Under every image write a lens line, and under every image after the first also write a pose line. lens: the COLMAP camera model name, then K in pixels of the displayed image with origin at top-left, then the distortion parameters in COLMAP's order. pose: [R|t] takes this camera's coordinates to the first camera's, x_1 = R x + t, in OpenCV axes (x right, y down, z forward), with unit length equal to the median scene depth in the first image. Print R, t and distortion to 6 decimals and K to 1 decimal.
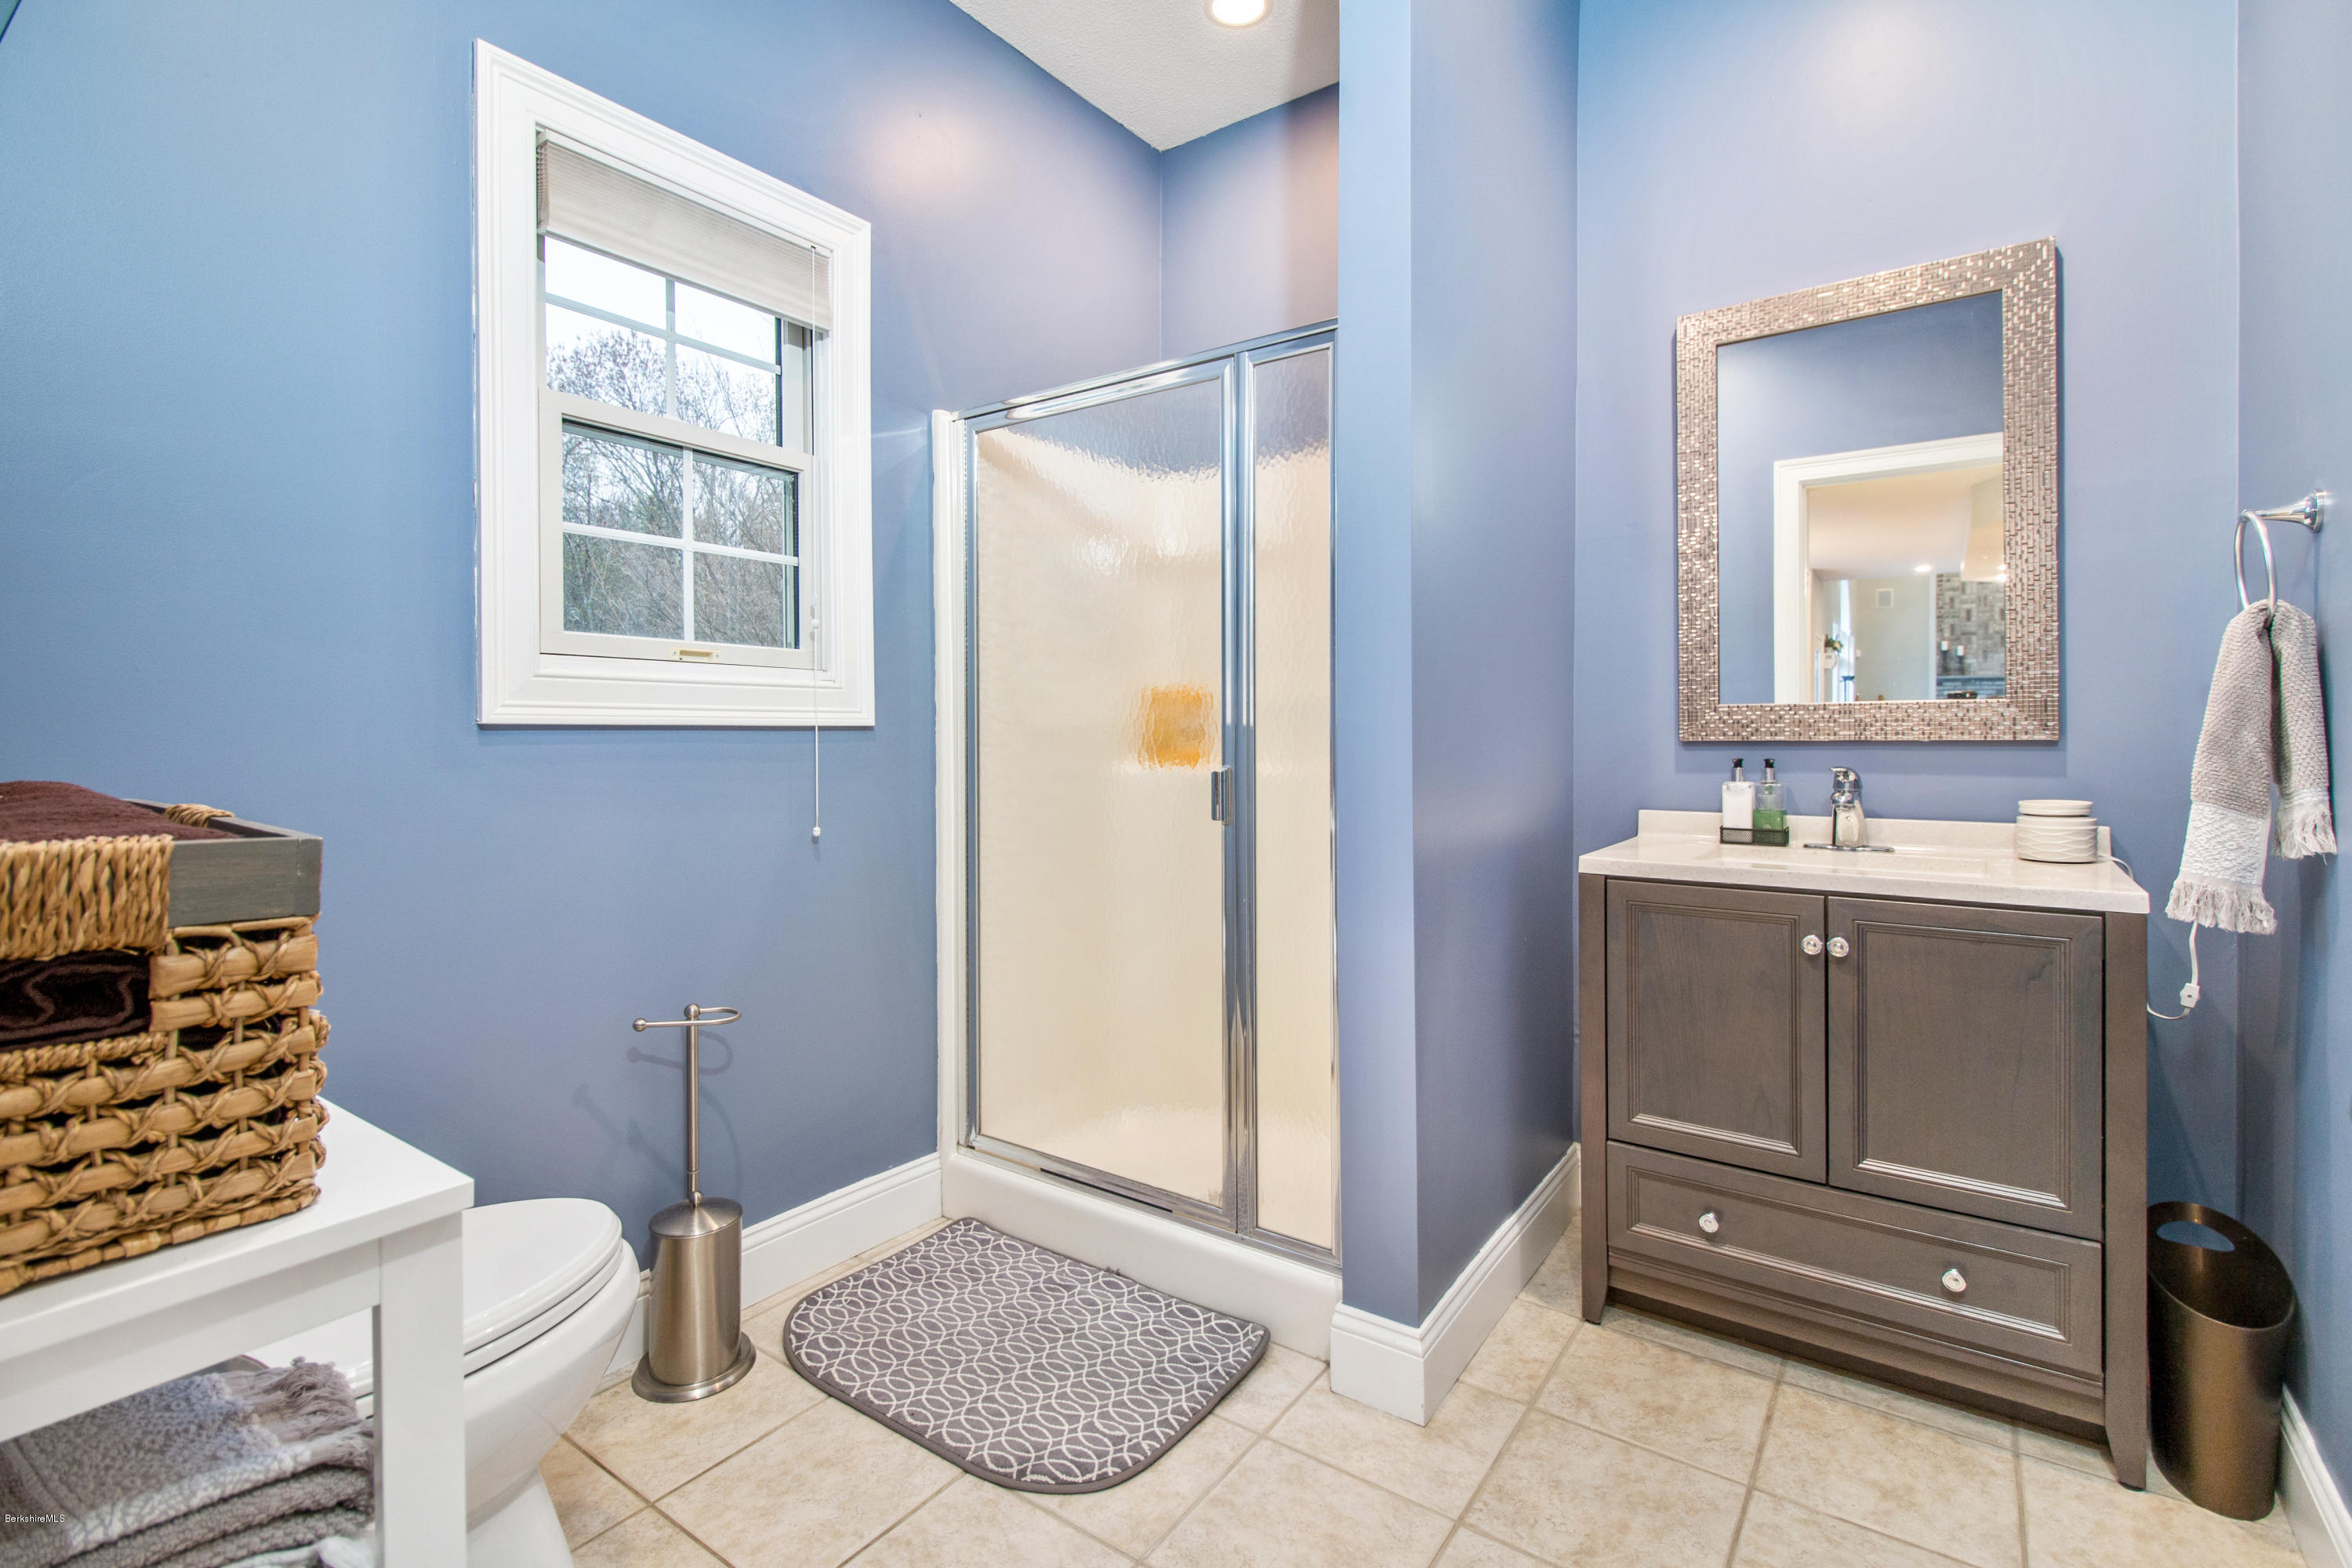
lens RADIAL K [[1085.7, 0, 1165.8], [0, 1085.7, 757.1], [0, 0, 1]] dist [0.011064, -0.000627]
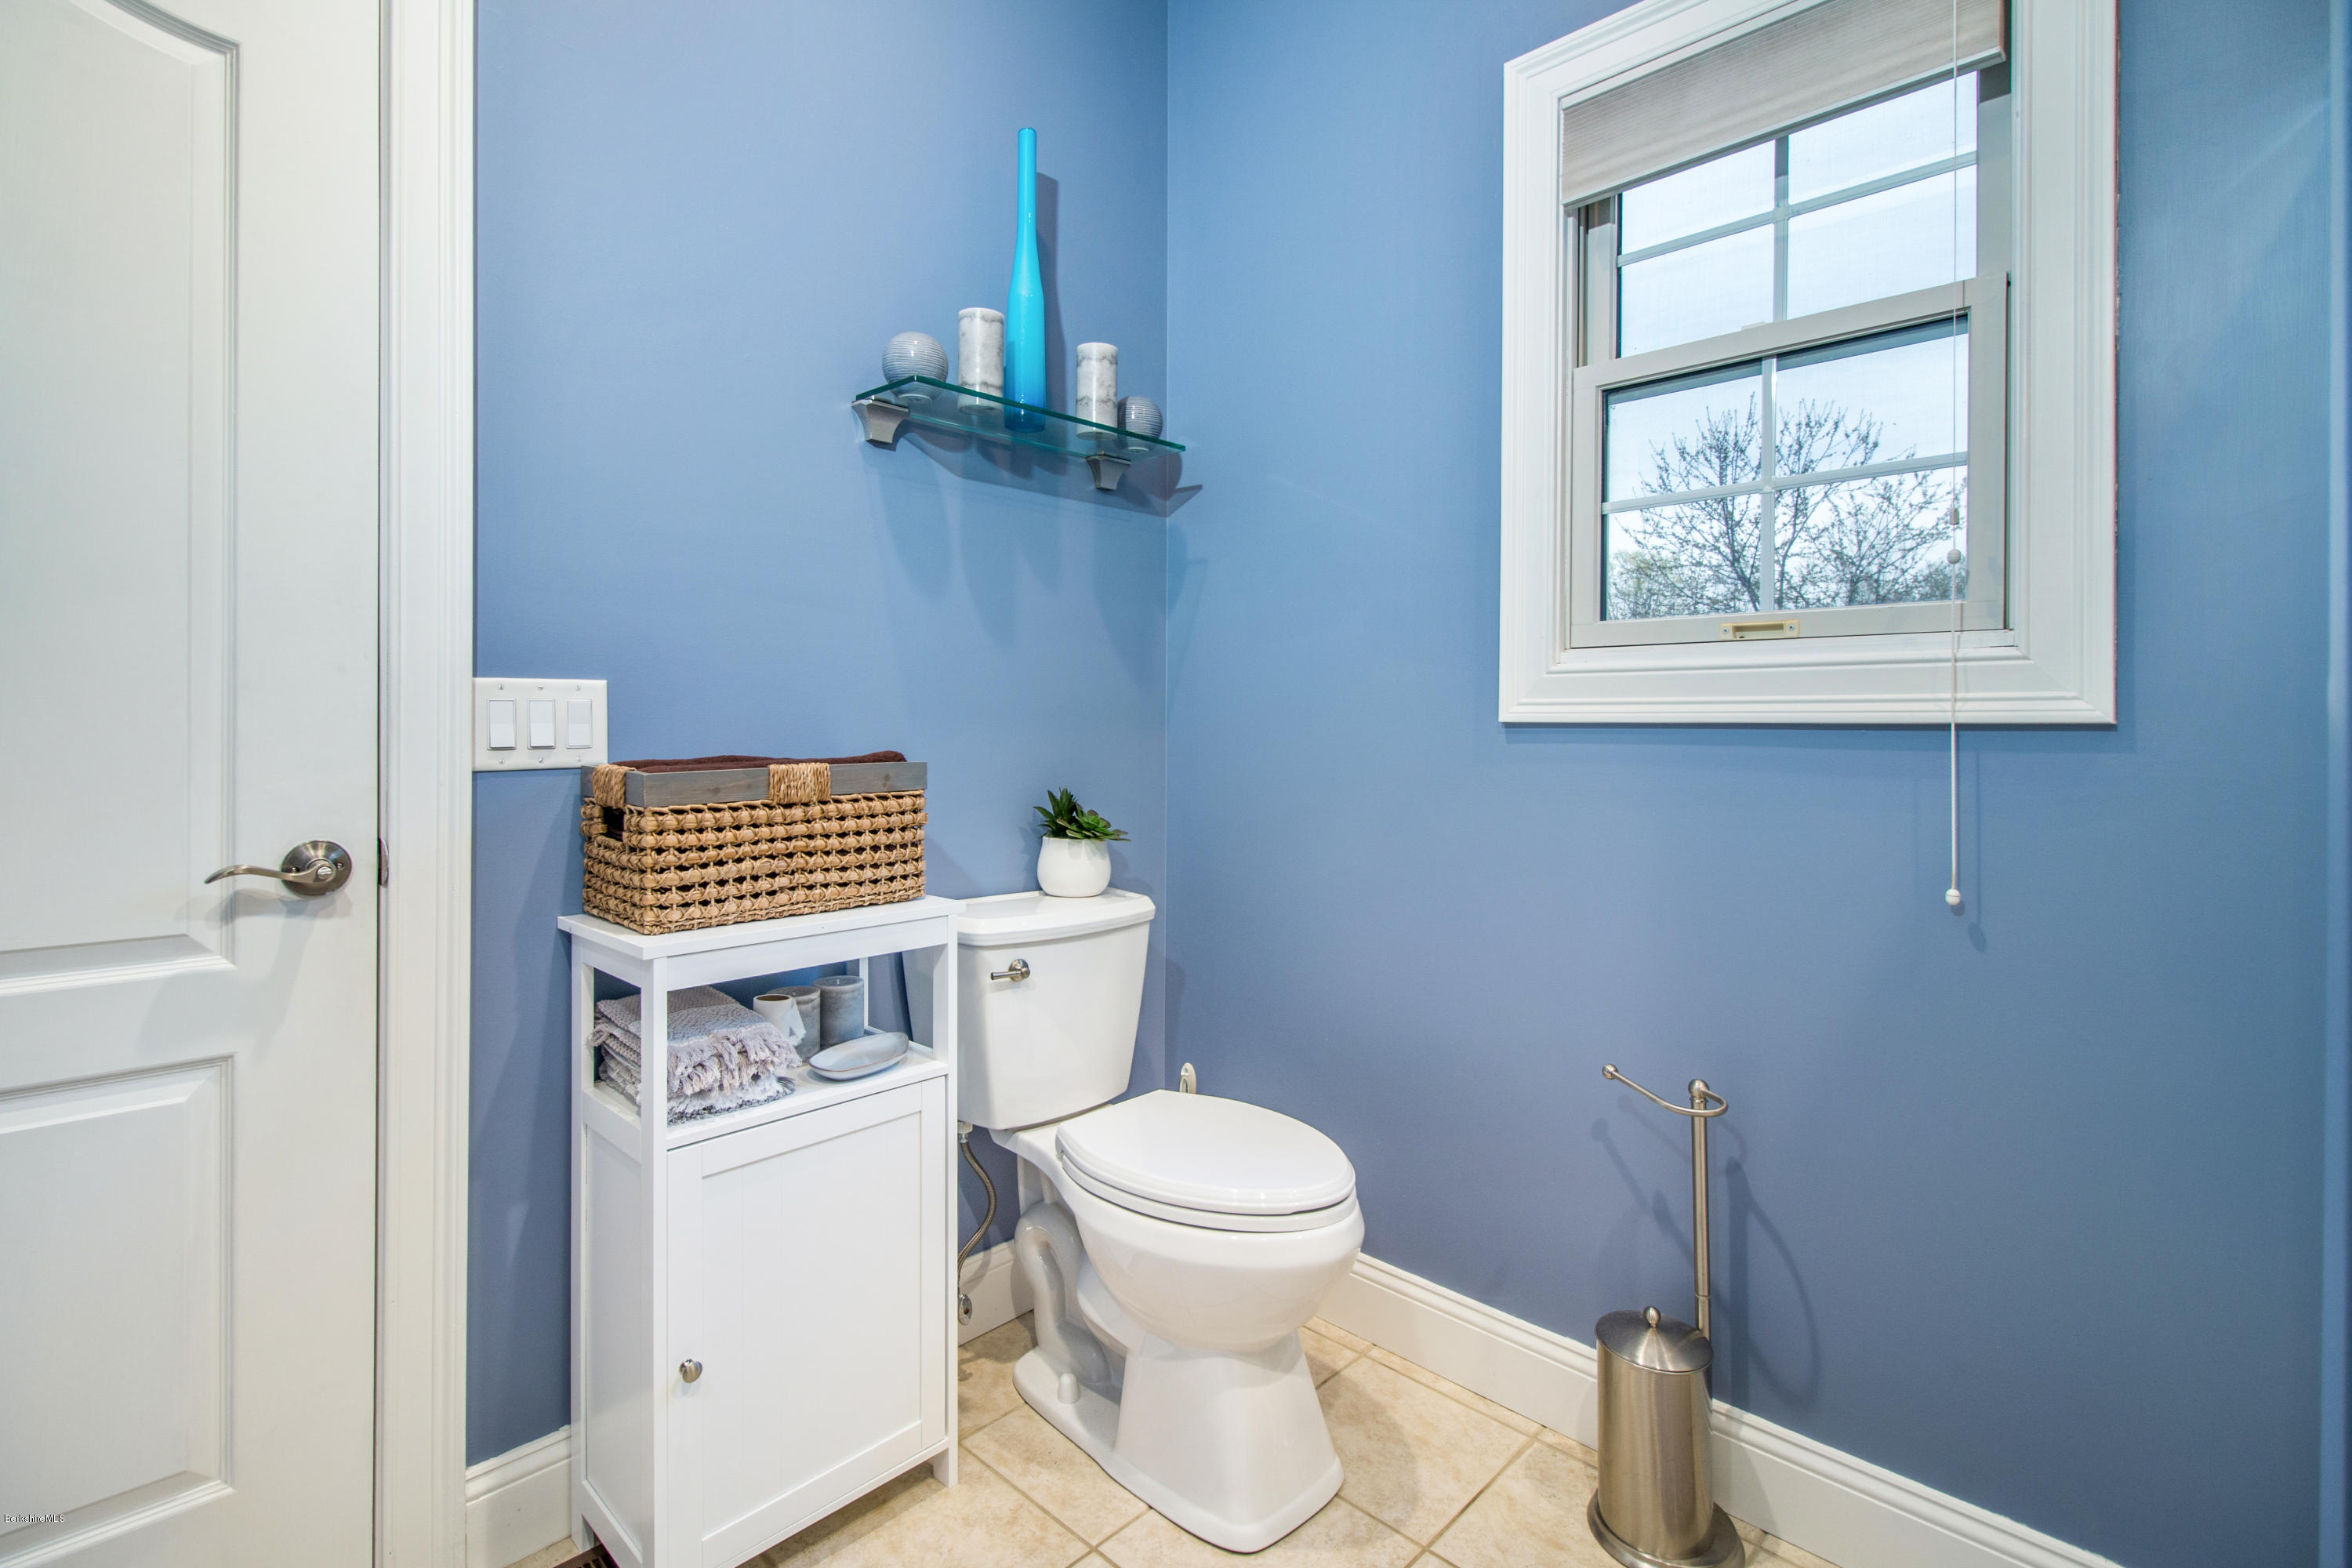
lens RADIAL K [[1085.7, 0, 1165.8], [0, 1085.7, 757.1], [0, 0, 1]] dist [0.011064, -0.000627]
pose [[-0.162070, 0.026186, -0.986432, 0.403721], [-0.028760, 0.999098, 0.031247, -0.018538], [0.986360, 0.033434, -0.161170, 0.761559]]
